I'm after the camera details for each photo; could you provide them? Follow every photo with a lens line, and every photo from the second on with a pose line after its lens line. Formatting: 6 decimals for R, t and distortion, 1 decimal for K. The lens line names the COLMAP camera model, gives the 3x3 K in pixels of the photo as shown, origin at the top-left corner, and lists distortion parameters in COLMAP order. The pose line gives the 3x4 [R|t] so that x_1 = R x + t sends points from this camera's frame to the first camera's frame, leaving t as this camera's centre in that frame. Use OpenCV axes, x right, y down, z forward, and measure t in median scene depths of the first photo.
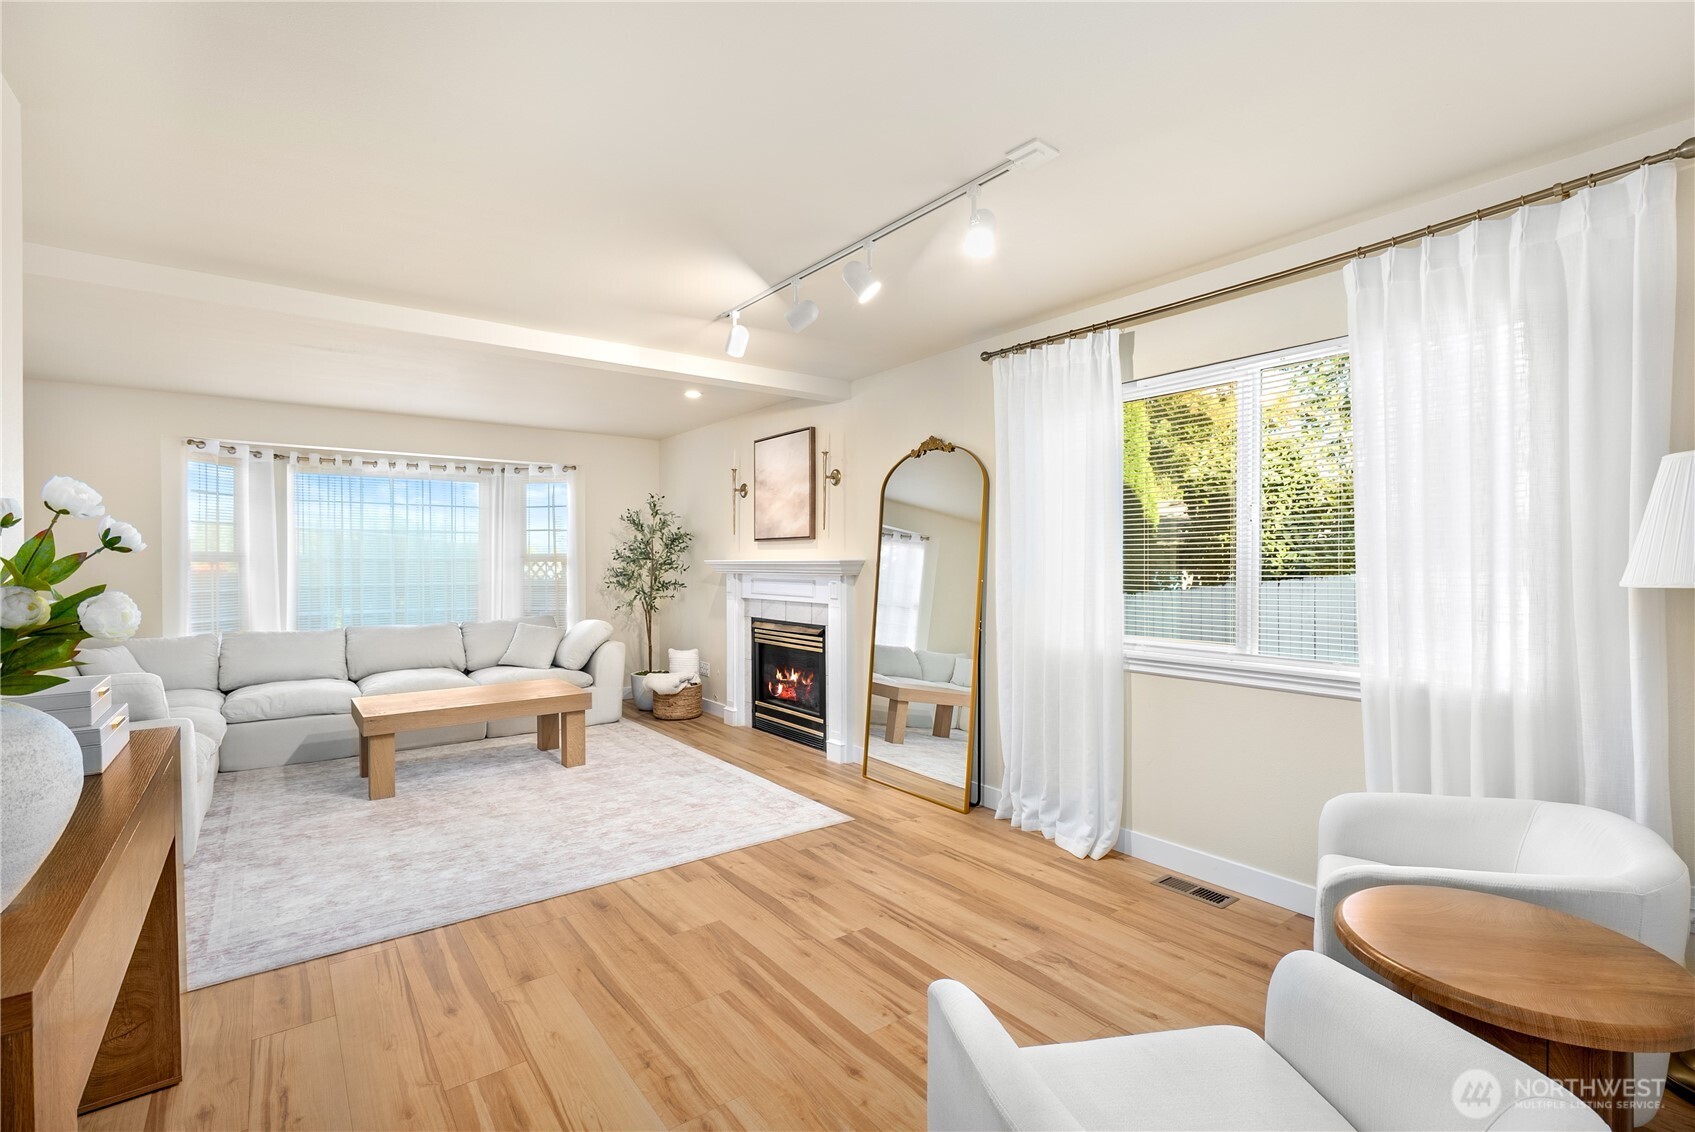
lens RADIAL K [[774.5, 0, 851.5], [0, 774.5, 568.7], [0, 0, 1]] dist [-0.000641, 0.001542]
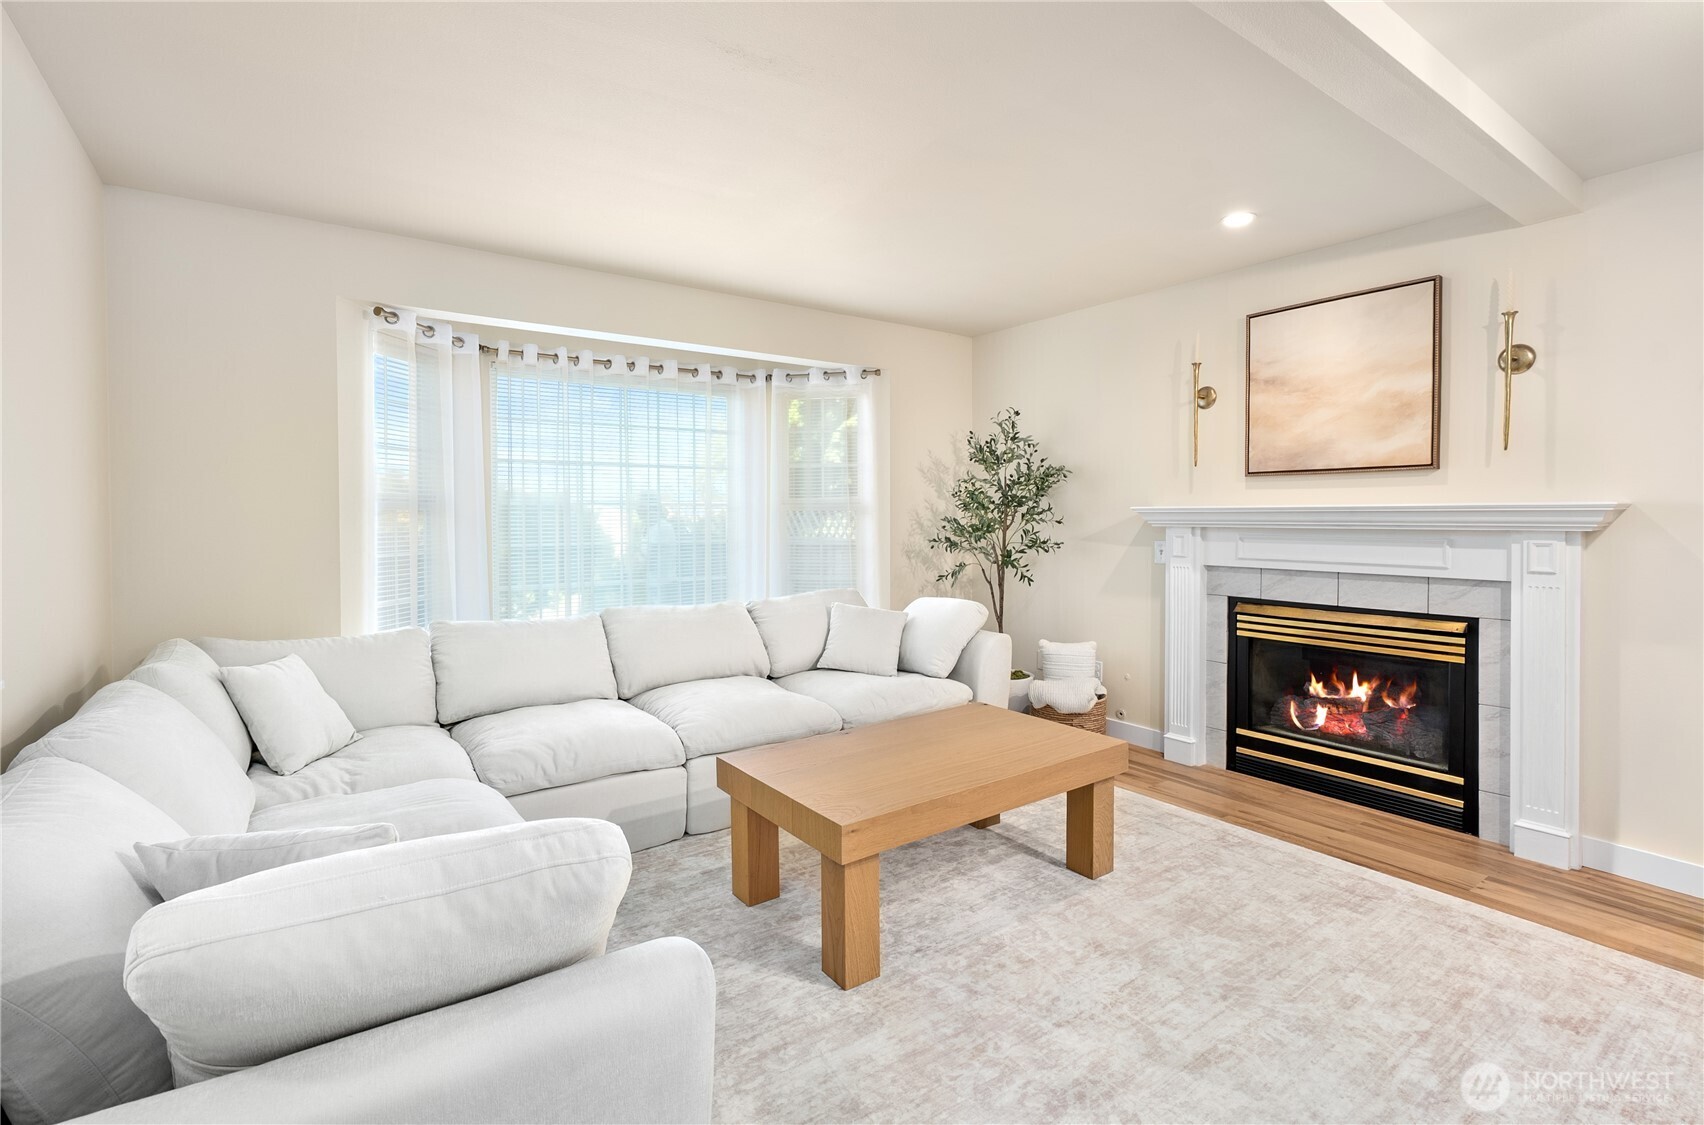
lens RADIAL K [[778.6, 0, 844.5], [0, 778.6, 527.3], [0, 0, 1]] dist [-0.000641, 0.001542]
pose [[0.999831, -0.001212, -0.018369, -0.557267], [0.001387, 0.999953, 0.009557, -0.000301], [0.018356, -0.009580, 0.999786, 0.461818]]
